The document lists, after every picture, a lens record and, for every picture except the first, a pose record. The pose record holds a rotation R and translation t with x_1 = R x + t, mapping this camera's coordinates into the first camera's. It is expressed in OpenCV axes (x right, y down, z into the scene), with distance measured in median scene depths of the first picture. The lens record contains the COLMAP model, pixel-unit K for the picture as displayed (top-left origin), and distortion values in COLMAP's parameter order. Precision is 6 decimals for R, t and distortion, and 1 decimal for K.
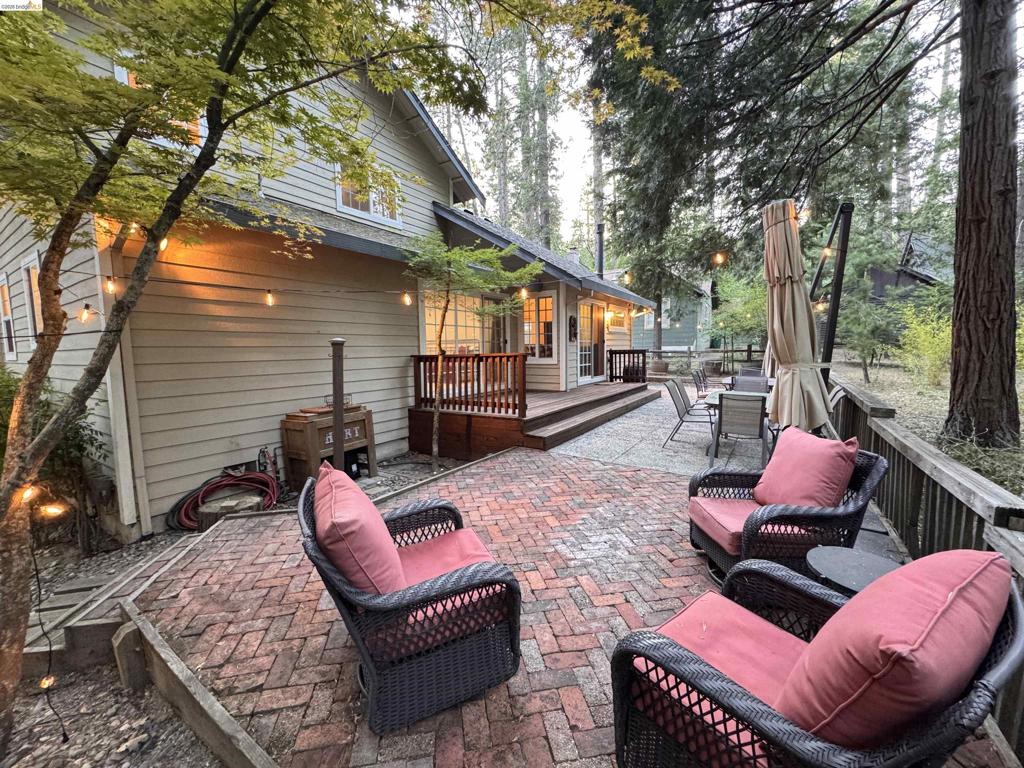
lens RADIAL K [[407.6, 0, 512.0], [0, 407.6, 384.0], [0, 0, 1]] dist [-0.003835, 0.000032]
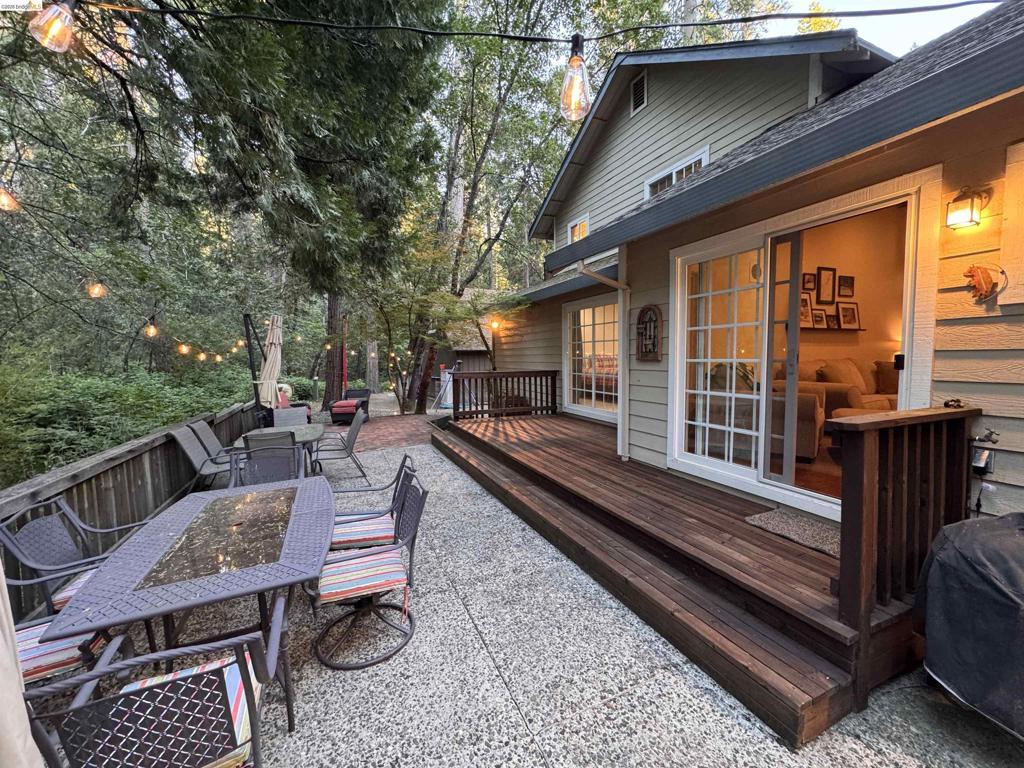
lens RADIAL K [[407.6, 0, 512.0], [0, 407.6, 384.0], [0, 0, 1]] dist [-0.003835, 0.000032]
pose [[-0.548873, 0.078162, -0.832243, 0.514870], [-0.055059, 0.990076, 0.129298, -0.109065], [0.834090, 0.116791, -0.539123, 0.942297]]
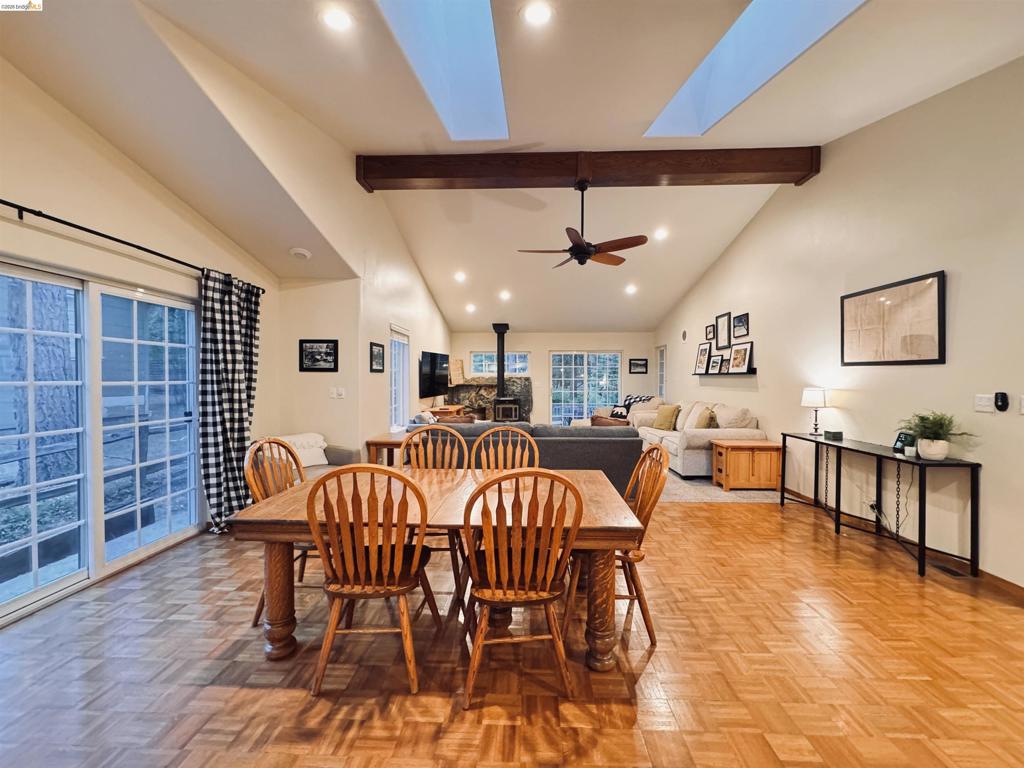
lens RADIAL K [[407.6, 0, 512.0], [0, 407.6, 384.0], [0, 0, 1]] dist [-0.003835, 0.000032]
pose [[-0.511000, 0.003446, 0.859574, 0.028623], [0.082936, 0.995524, 0.045312, -0.137796], [-0.855570, 0.094444, -0.508999, 1.217405]]
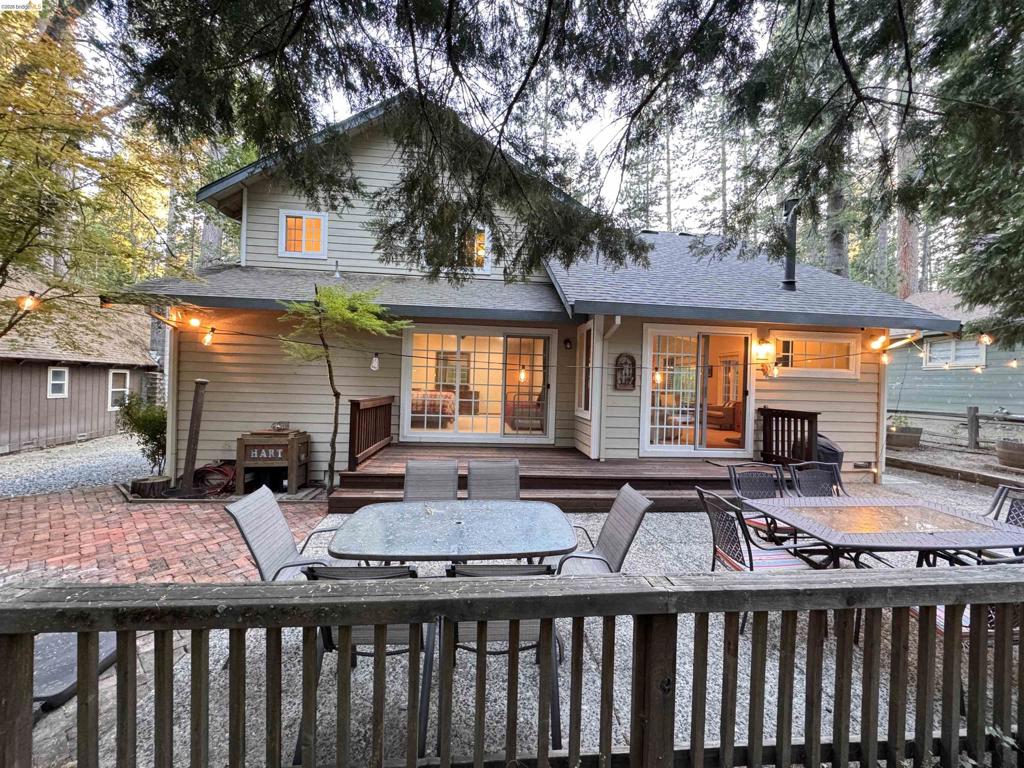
lens RADIAL K [[407.6, 0, 512.0], [0, 407.6, 384.0], [0, 0, 1]] dist [-0.003835, 0.000032]
pose [[0.618963, 0.040480, -0.784377, 0.481951], [-0.107476, 0.993642, -0.033531, -0.060258], [0.778032, 0.105056, 0.619378, 0.354792]]
